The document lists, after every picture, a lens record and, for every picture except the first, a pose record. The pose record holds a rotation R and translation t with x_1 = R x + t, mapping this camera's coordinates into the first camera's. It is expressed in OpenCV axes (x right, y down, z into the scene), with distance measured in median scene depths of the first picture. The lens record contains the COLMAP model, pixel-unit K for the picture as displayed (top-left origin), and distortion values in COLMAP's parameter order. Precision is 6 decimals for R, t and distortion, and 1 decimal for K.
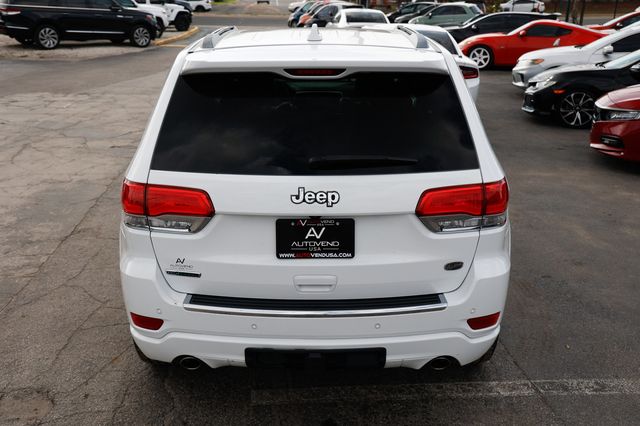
lens RADIAL K [[687.5, 0, 320.0], [0, 687.5, 213.0], [0, 0, 1]] dist [0.000999, 0.164831]
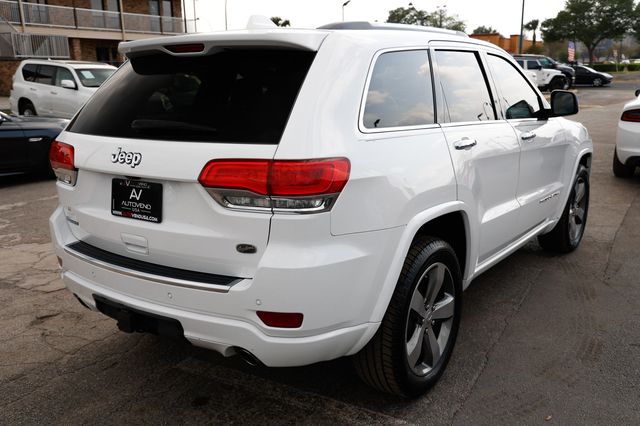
lens RADIAL K [[609.7, 0, 320.0], [0, 609.7, 213.0], [0, 0, 1]] dist [-0.004207, 0.113717]
pose [[0.815810, 0.114779, -0.566815, 0.721498], [-0.157593, 0.987137, -0.026928, 0.036446], [0.556433, 0.111294, 0.823405, 0.376087]]
